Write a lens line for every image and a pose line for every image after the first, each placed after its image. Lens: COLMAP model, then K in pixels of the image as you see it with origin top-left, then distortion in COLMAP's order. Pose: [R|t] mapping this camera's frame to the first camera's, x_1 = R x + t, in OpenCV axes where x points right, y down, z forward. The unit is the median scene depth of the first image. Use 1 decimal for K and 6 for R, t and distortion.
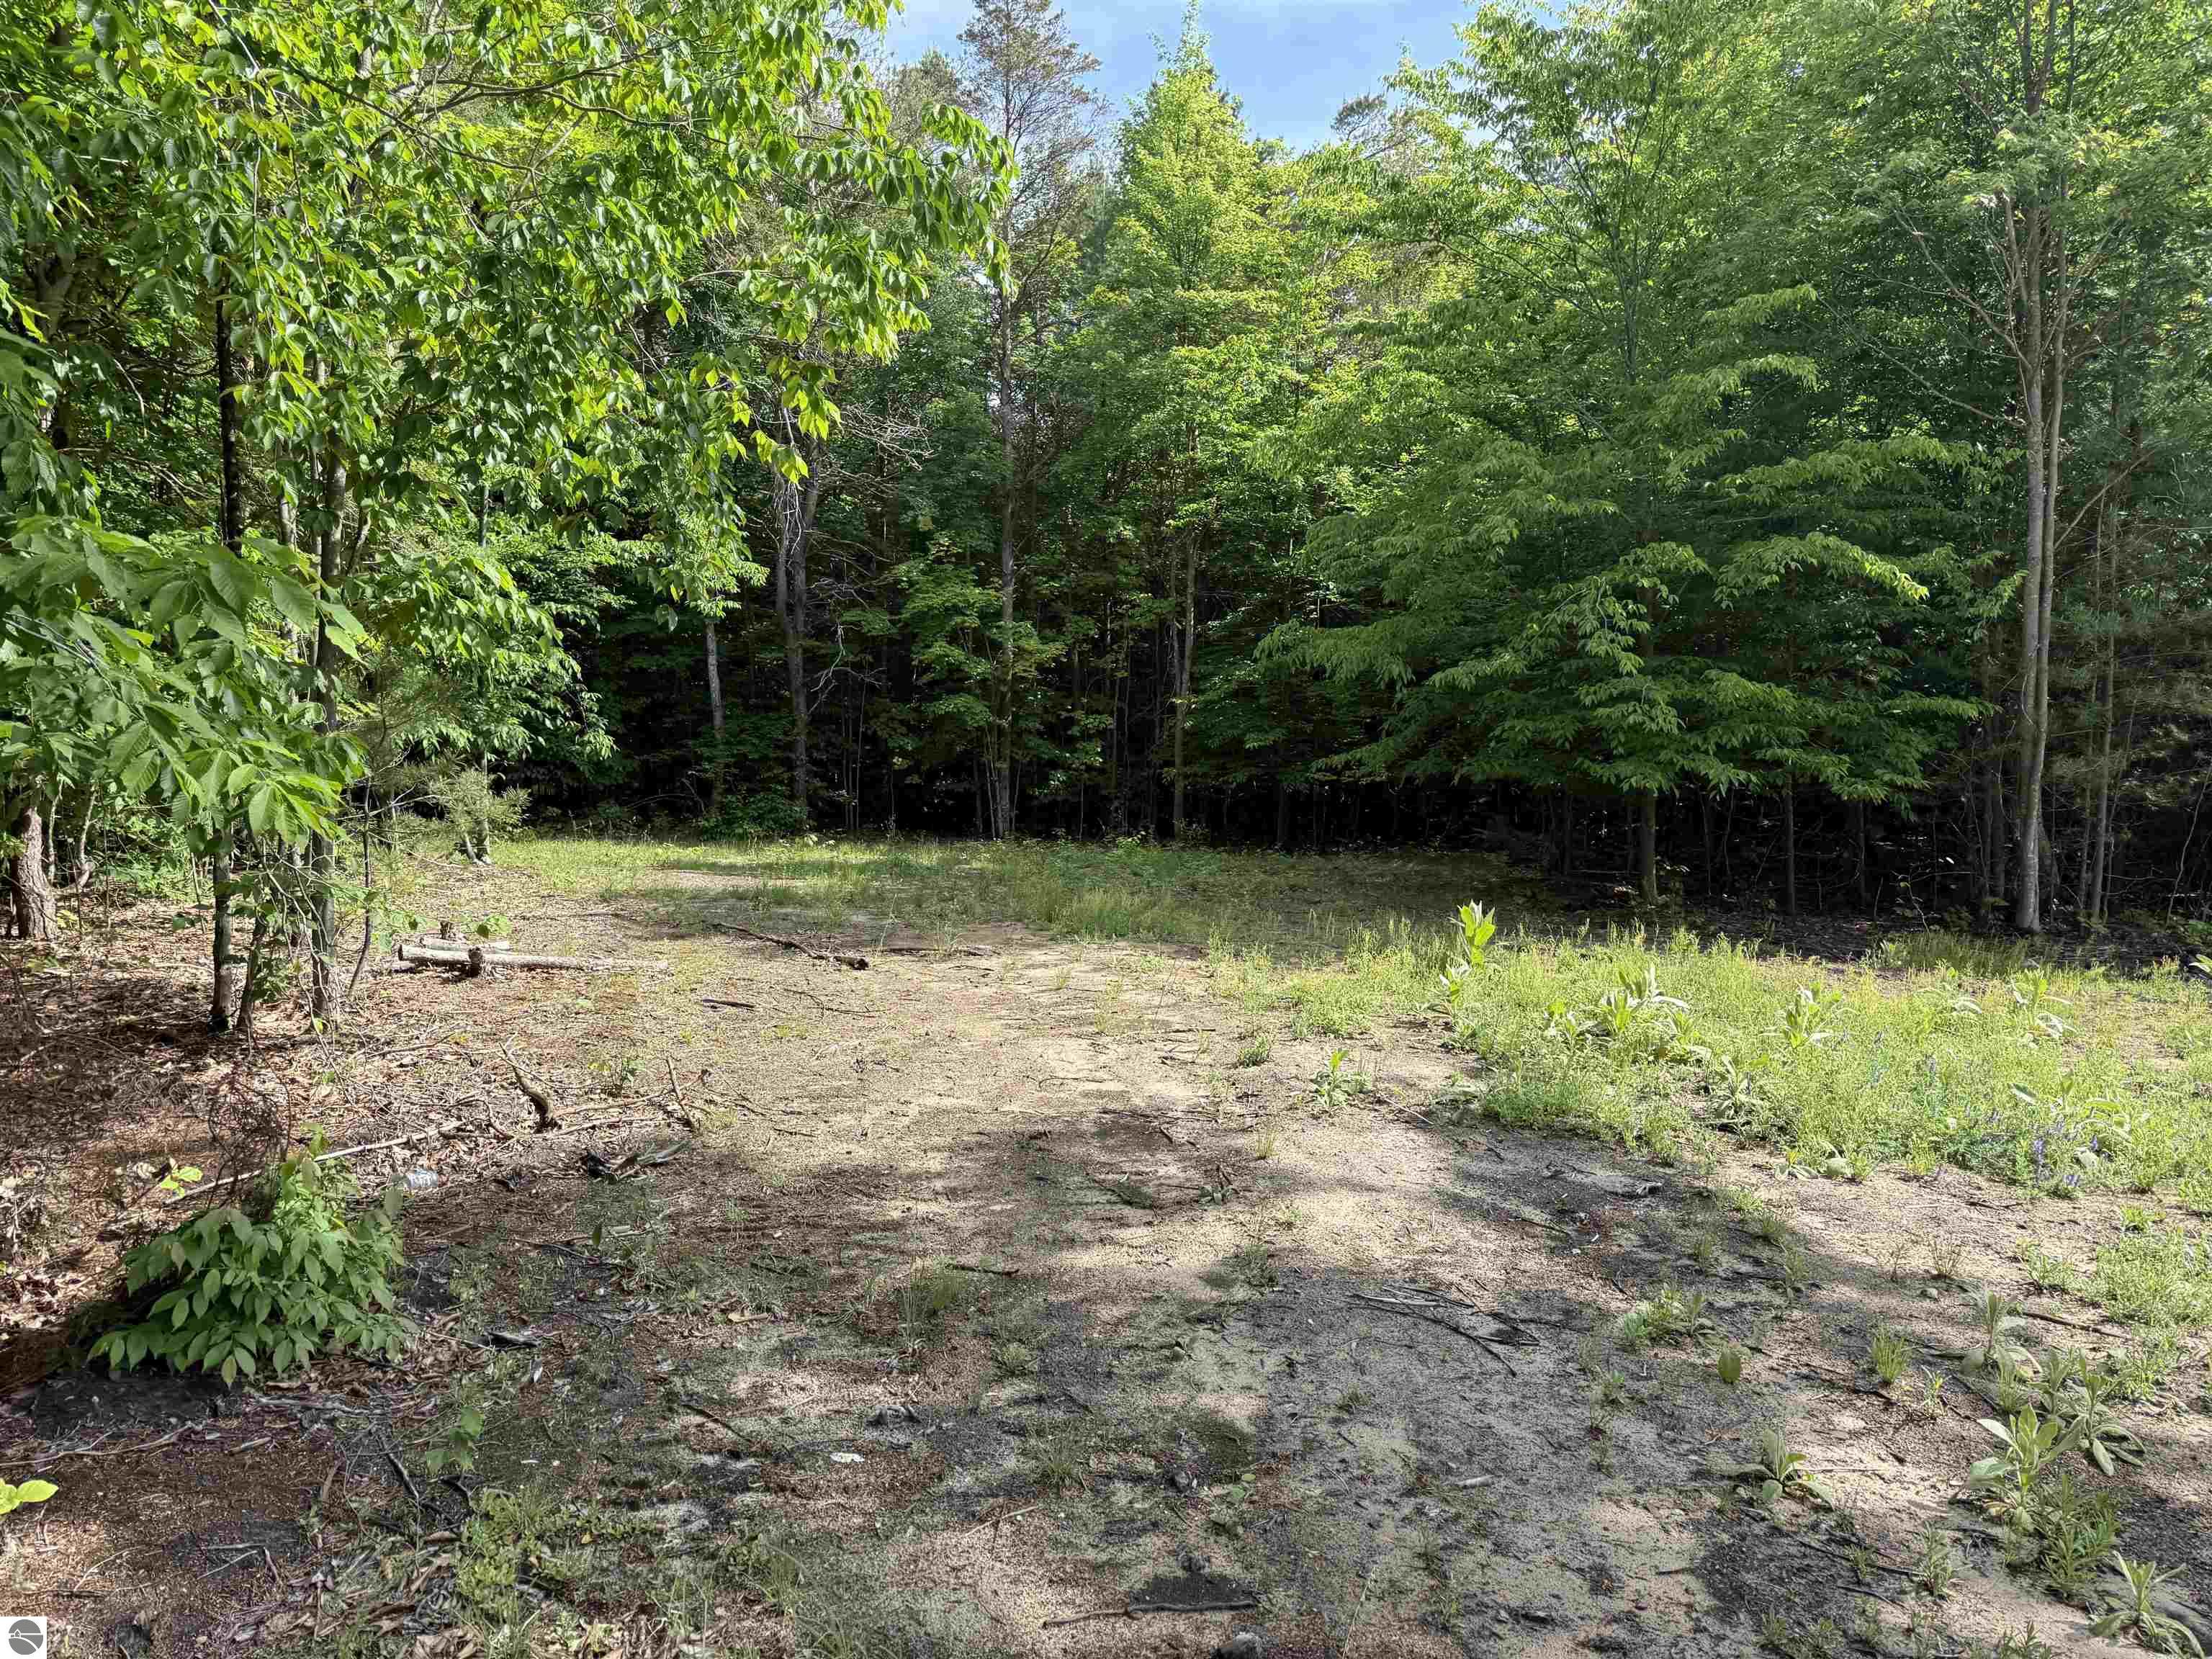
lens RADIAL K [[1559.5, 0, 1121.2], [0, 1559.5, 838.6], [0, 0, 1]] dist [0.055755, -0.067571]
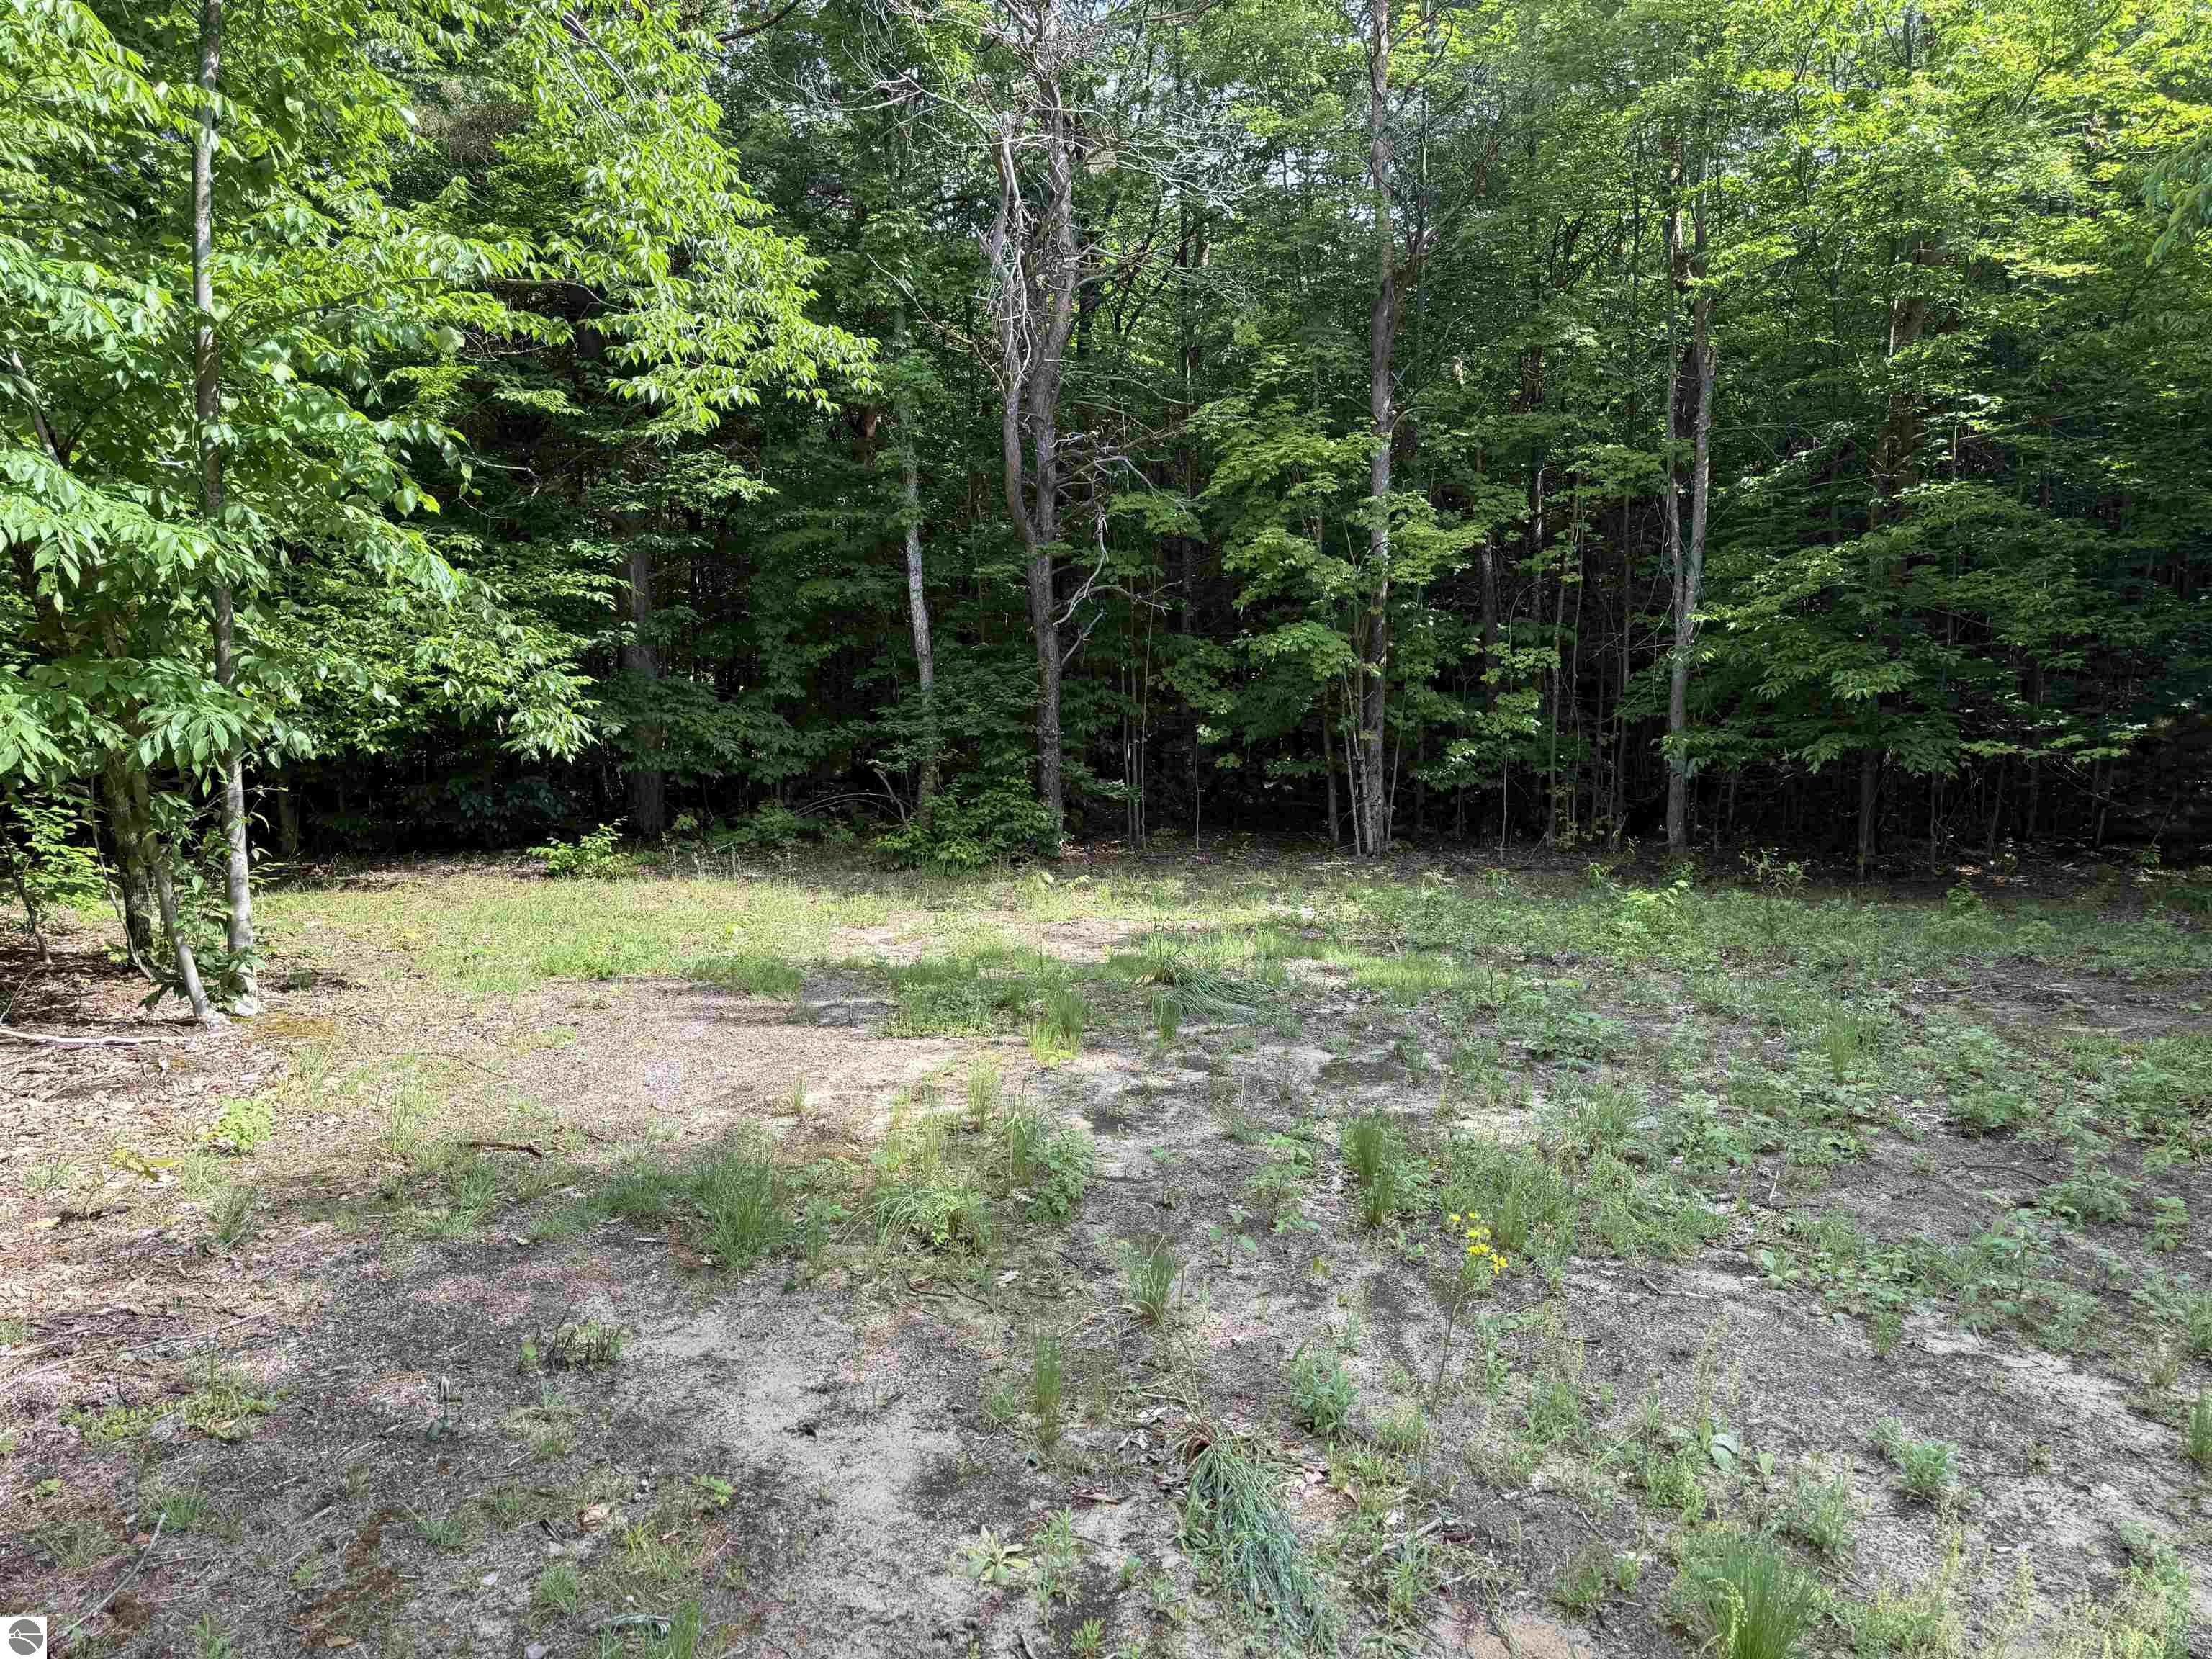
lens RADIAL K [[1559.5, 0, 1090.8], [0, 1559.5, 839.1], [0, 0, 1]] dist [0.055755, -0.067571]
pose [[0.972971, -0.003017, -0.230909, -0.043798], [0.011044, 0.999379, 0.033476, -0.029291], [0.230664, -0.035121, 0.972399, 0.388483]]
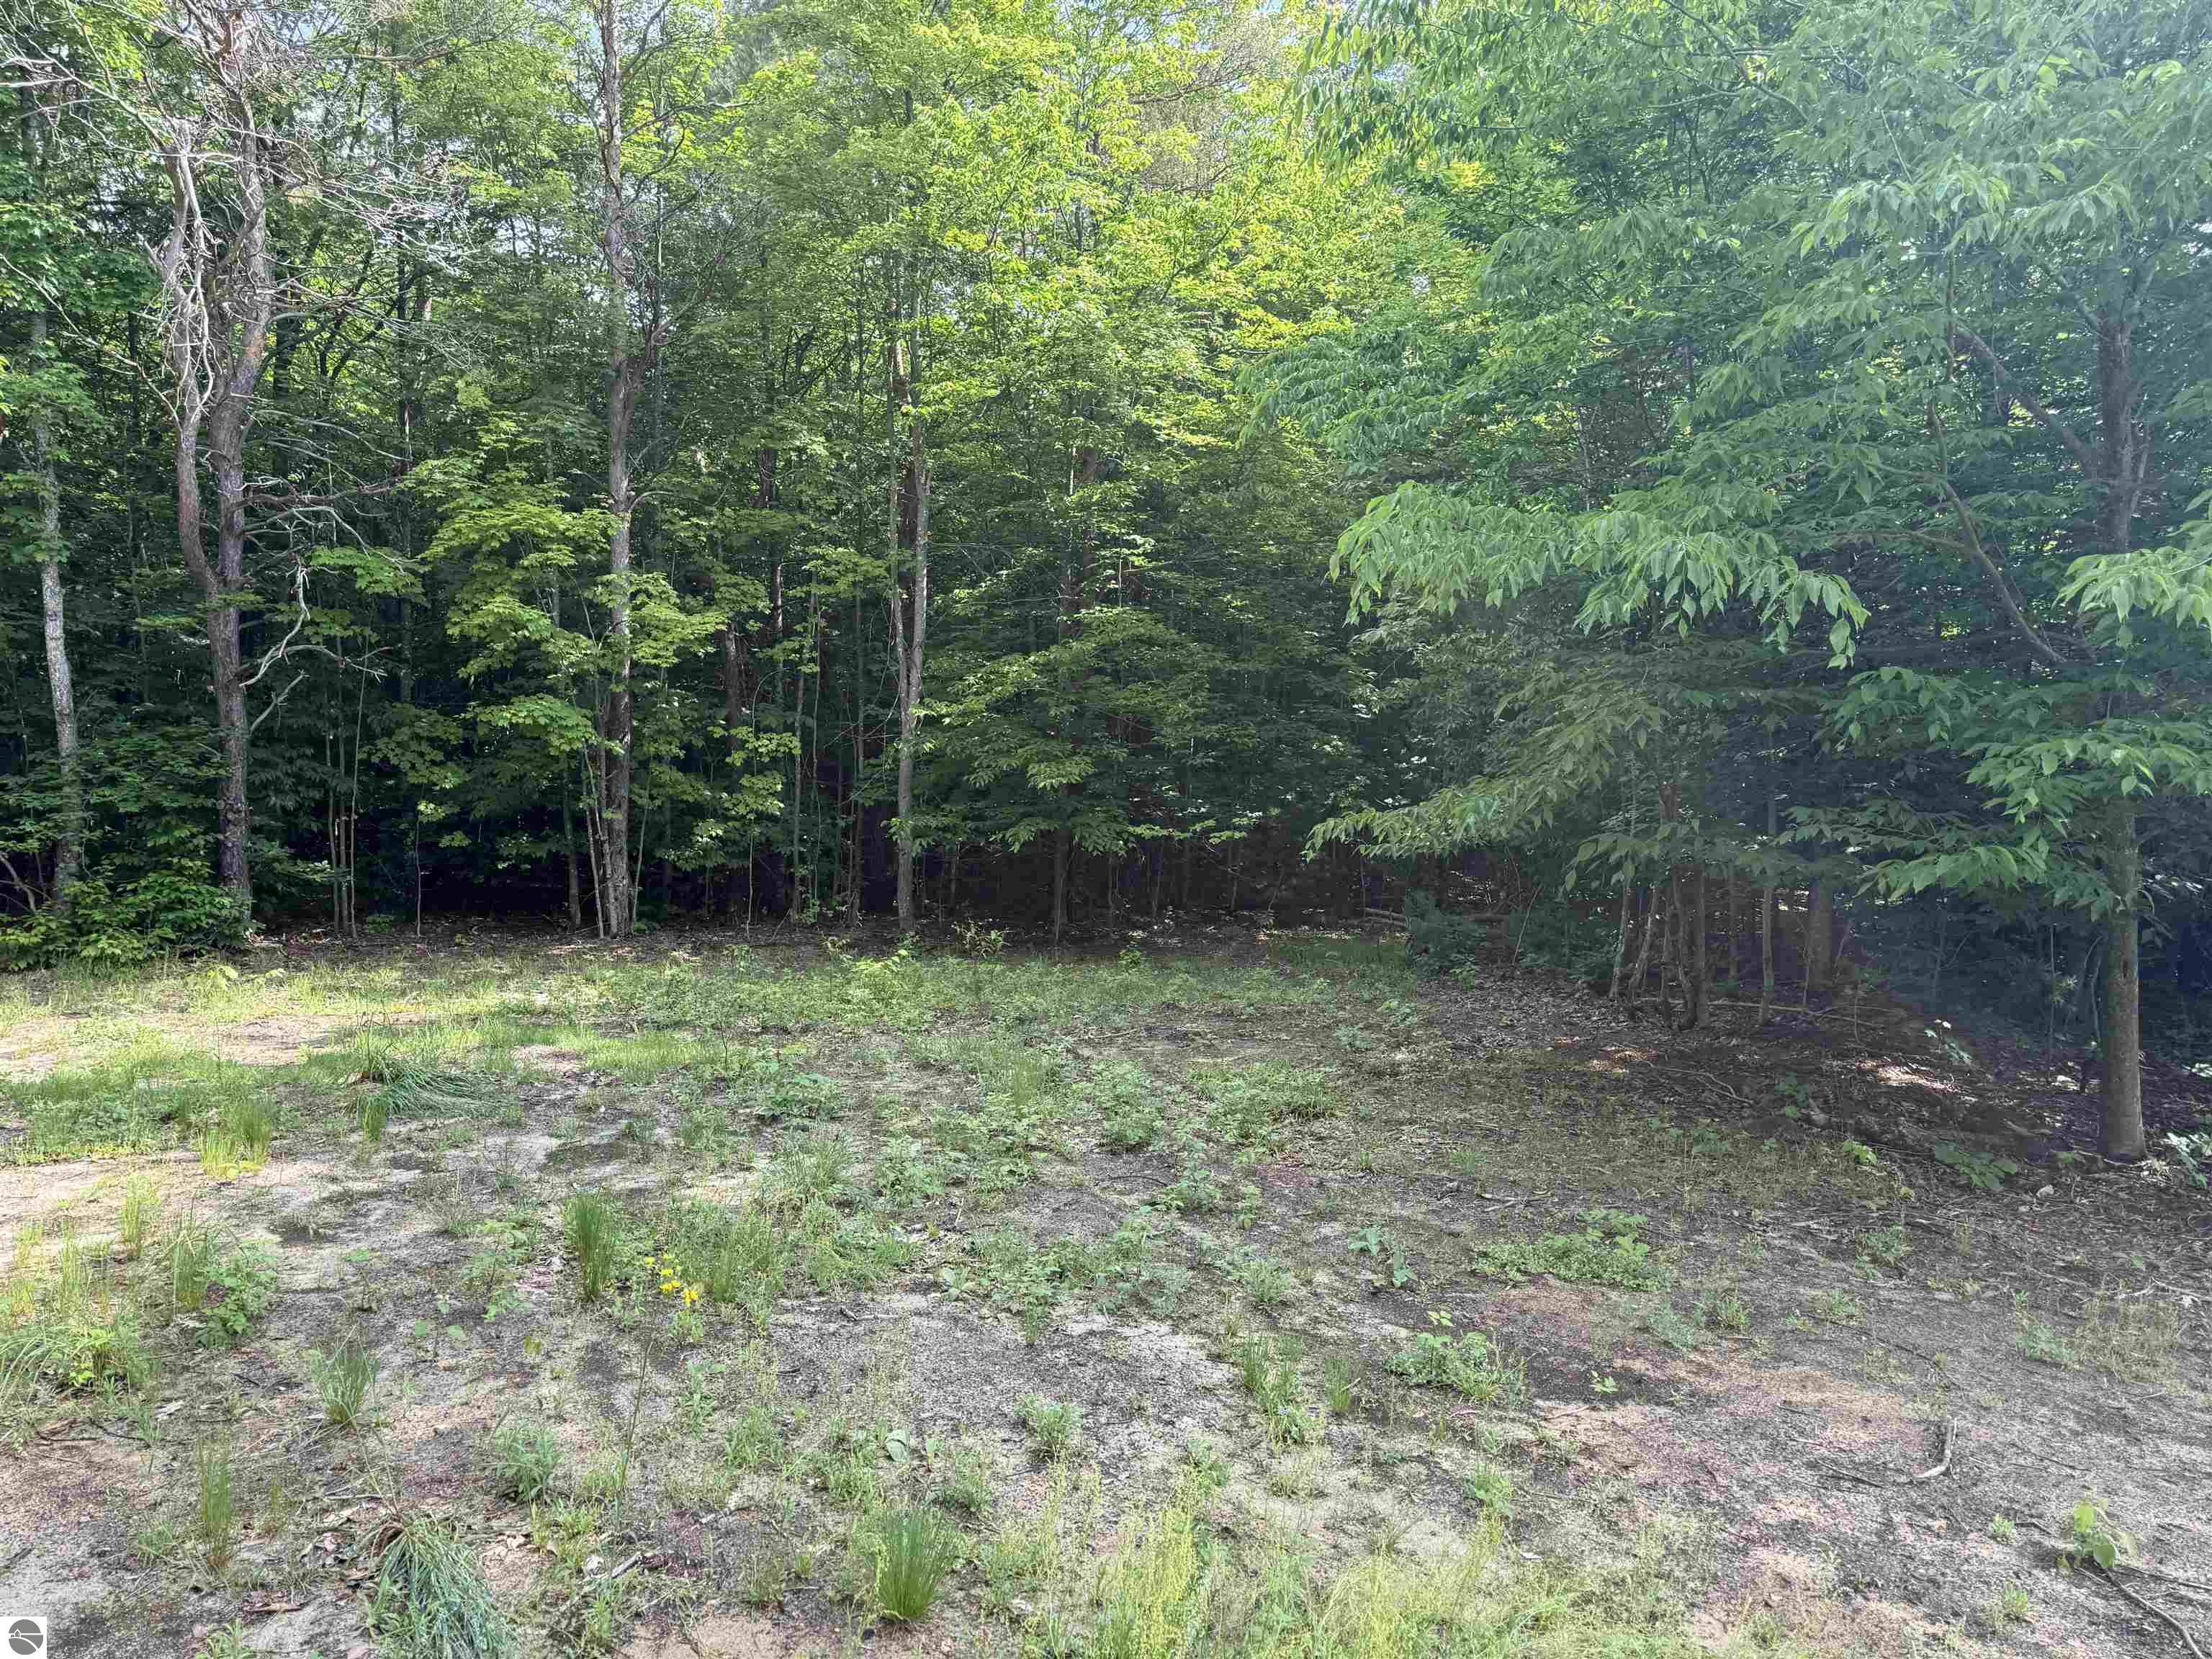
lens RADIAL K [[1559.5, 0, 1107.3], [0, 1559.5, 829.4], [0, 0, 1]] dist [0.055755, -0.067571]
pose [[0.969800, -0.011416, 0.243633, -0.040771], [0.016059, 0.999725, -0.017080, -0.029081], [-0.243371, 0.020477, 0.969717, 0.379409]]
